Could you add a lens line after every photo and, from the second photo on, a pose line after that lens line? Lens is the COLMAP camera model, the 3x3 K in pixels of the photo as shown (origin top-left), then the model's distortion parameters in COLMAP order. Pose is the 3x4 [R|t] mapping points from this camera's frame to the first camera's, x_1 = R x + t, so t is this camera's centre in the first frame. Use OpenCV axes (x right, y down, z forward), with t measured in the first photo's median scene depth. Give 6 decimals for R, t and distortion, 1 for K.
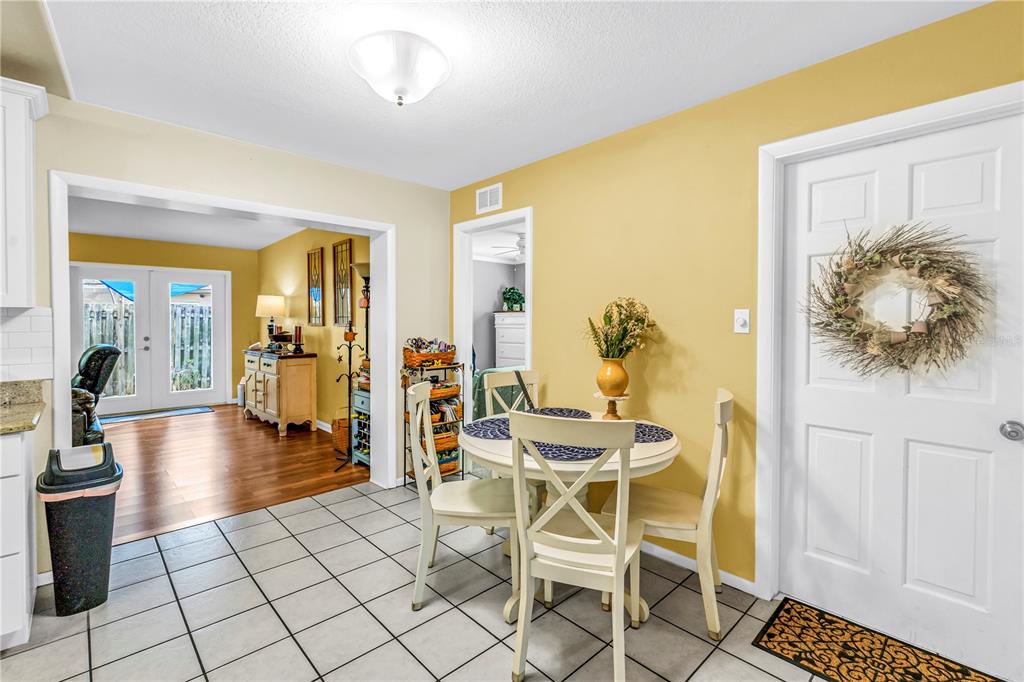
lens RADIAL K [[460.0, 0, 512.1], [0, 460.0, 337.9], [0, 0, 1]] dist [-0.001712, 0.000109]
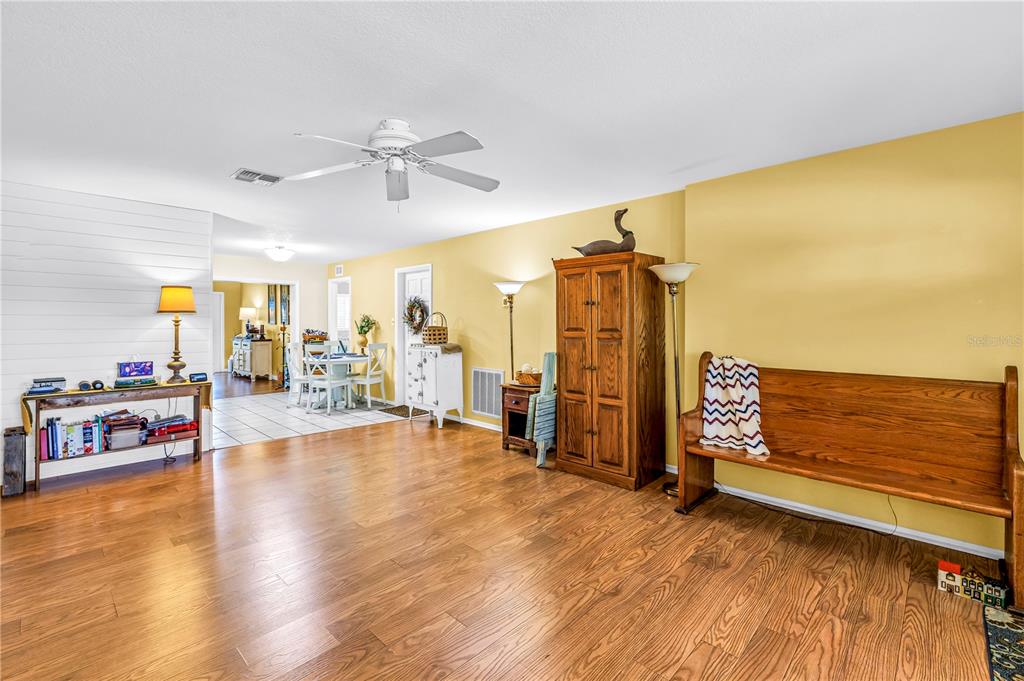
lens RADIAL K [[460.0, 0, 513.0], [0, 460.0, 330.0], [0, 0, 1]] dist [-0.001712, 0.000109]
pose [[0.999572, -0.003401, 0.029052, 0.506567], [0.003958, 0.999809, -0.019146, 0.036102], [-0.028981, 0.019252, 0.999395, -0.910563]]
